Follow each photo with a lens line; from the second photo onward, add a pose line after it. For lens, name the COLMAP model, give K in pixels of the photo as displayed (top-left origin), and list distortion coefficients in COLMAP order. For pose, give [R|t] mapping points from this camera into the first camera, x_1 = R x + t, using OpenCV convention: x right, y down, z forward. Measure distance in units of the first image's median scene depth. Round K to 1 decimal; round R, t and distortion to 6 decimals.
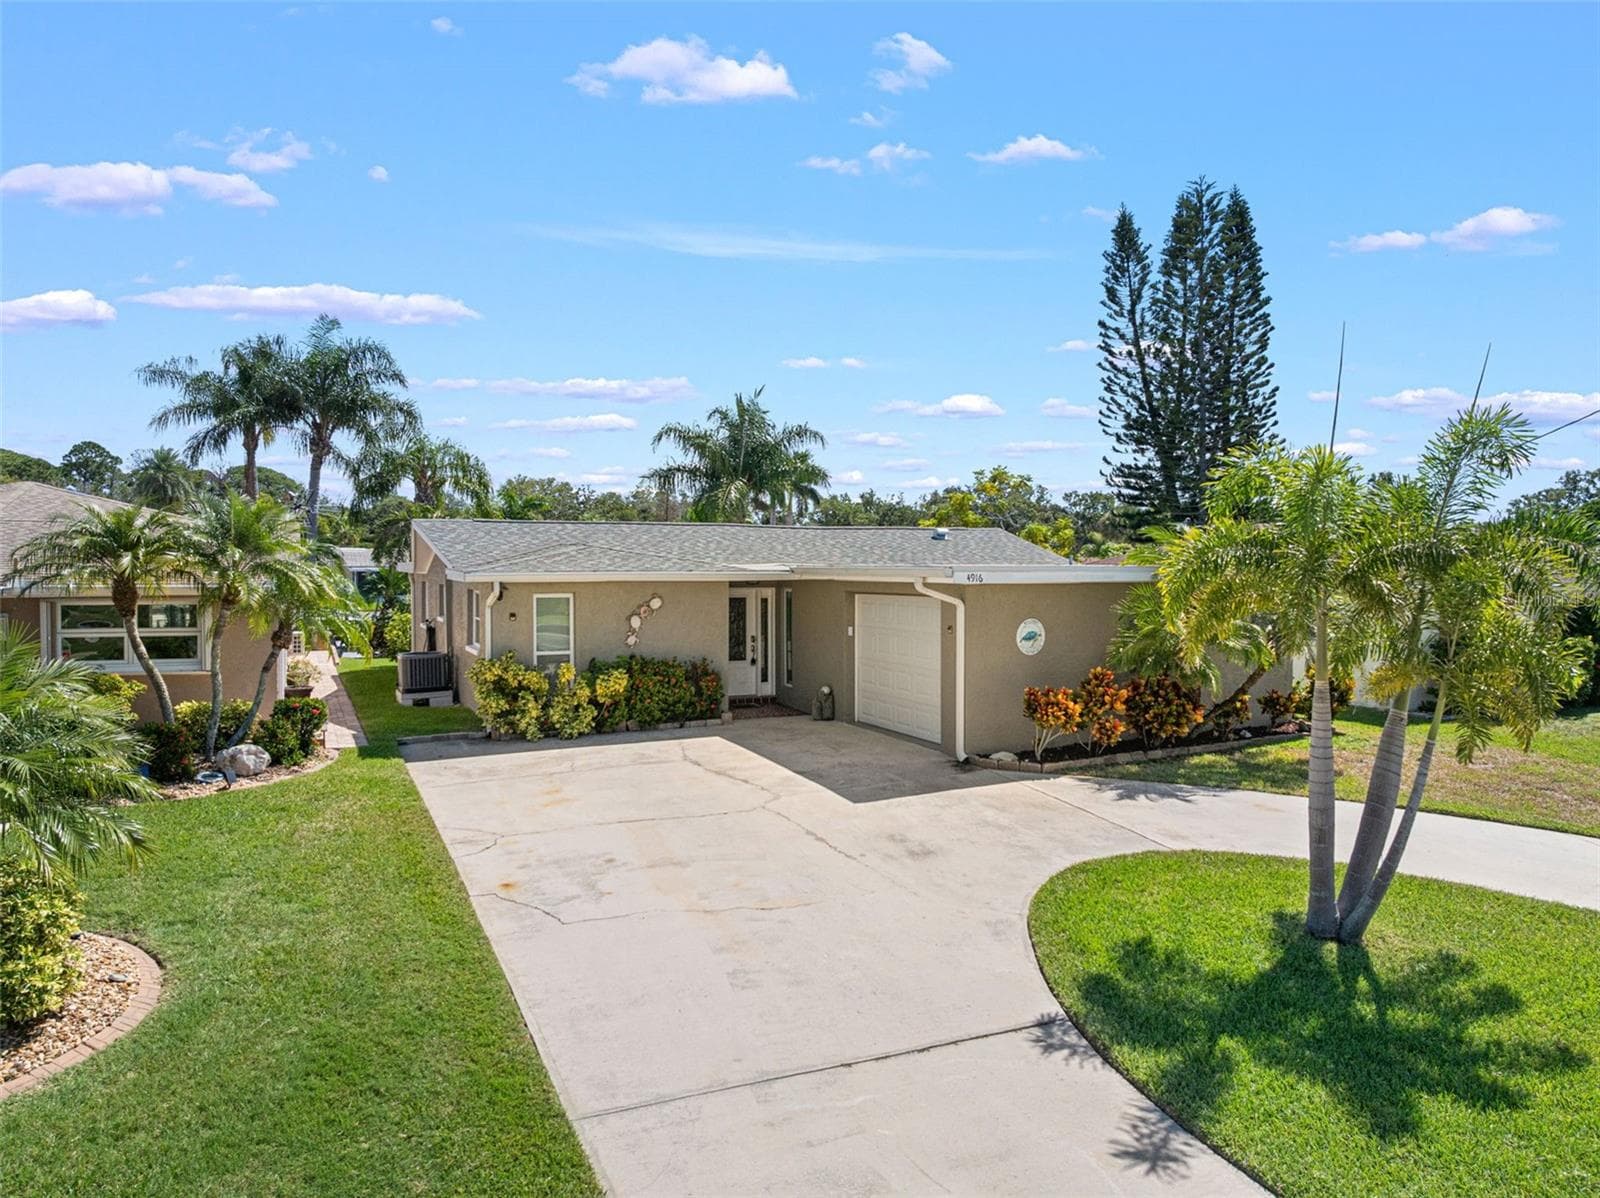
lens RADIAL K [[1128.3, 0, 800.0], [0, 1128.3, 599.0], [0, 0, 1]] dist [-0.026220, -0.000810]
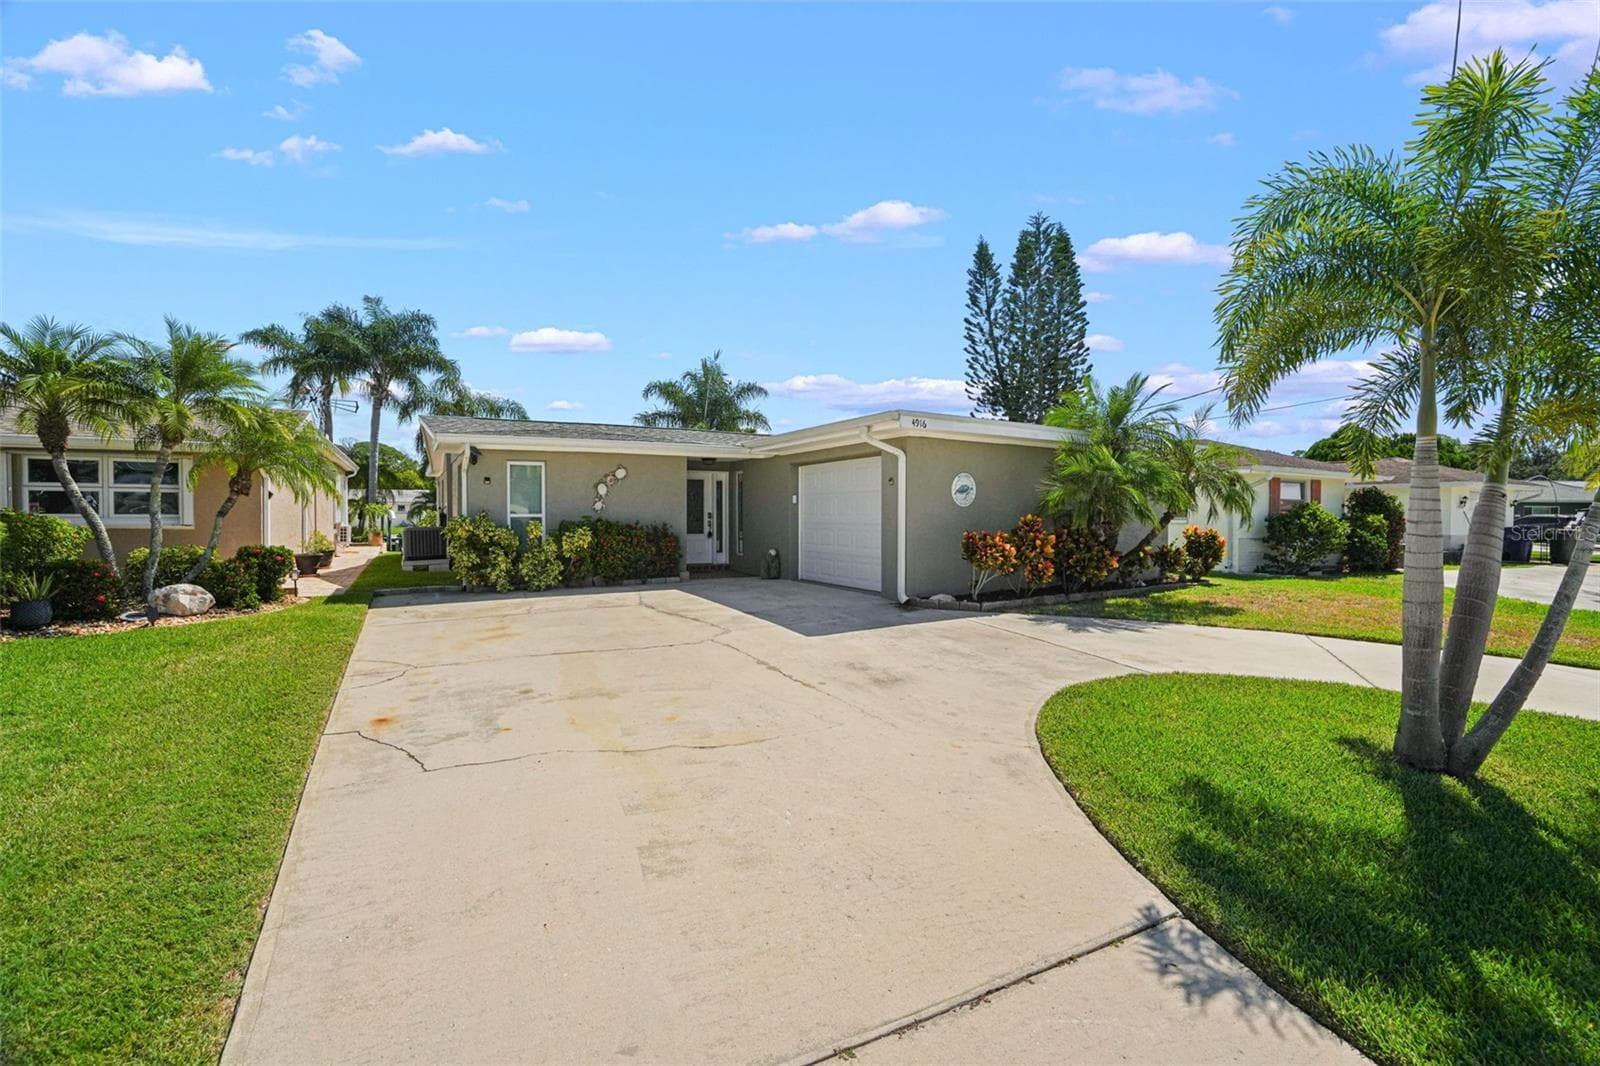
lens RADIAL K [[748.4, 0, 800.0], [0, 748.4, 533.0], [0, 0, 1]] dist [-0.079502, 0.051458]
pose [[0.997760, 0.000405, 0.066888, -0.000270], [0.000071, 0.999975, -0.007108, 0.073520], [-0.066889, 0.007097, 0.997735, 0.271189]]
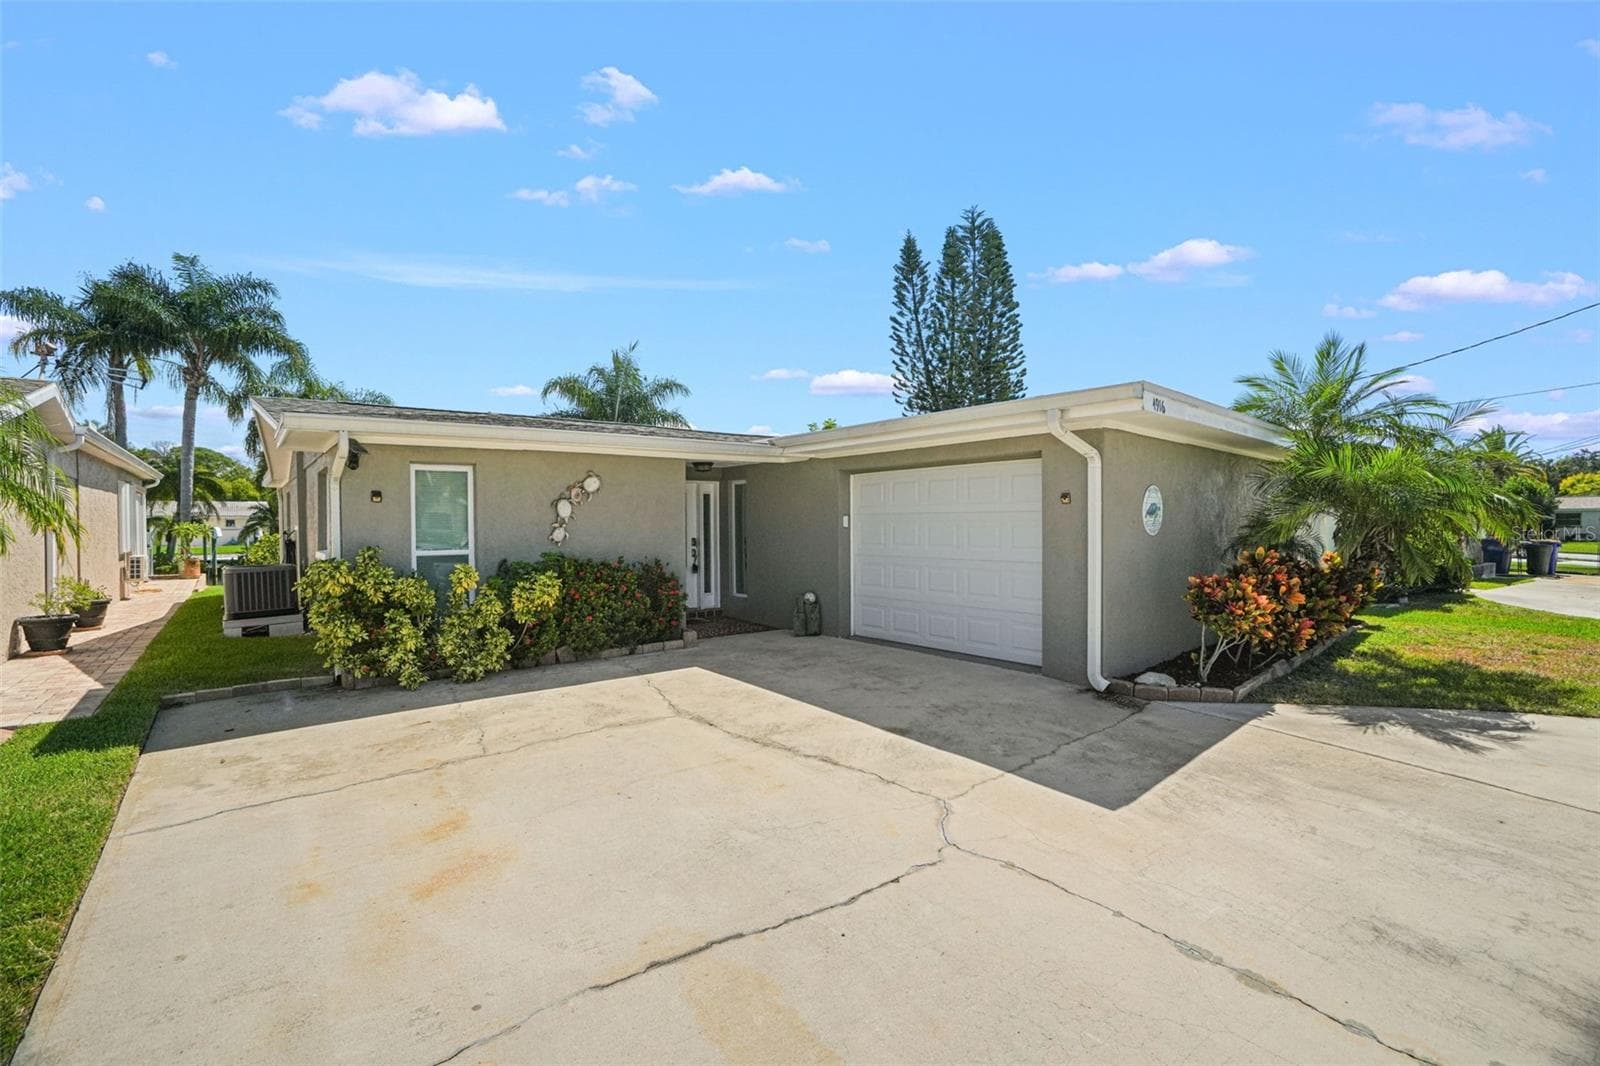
lens RADIAL K [[743.0, 0, 800.0], [0, 743.0, 533.0], [0, 0, 1]] dist [-0.065847, 0.027692]
pose [[0.971984, -0.009813, 0.234843, -0.118530], [0.014143, 0.999759, -0.016764, 0.048658], [-0.234622, 0.019616, 0.971889, 0.544568]]
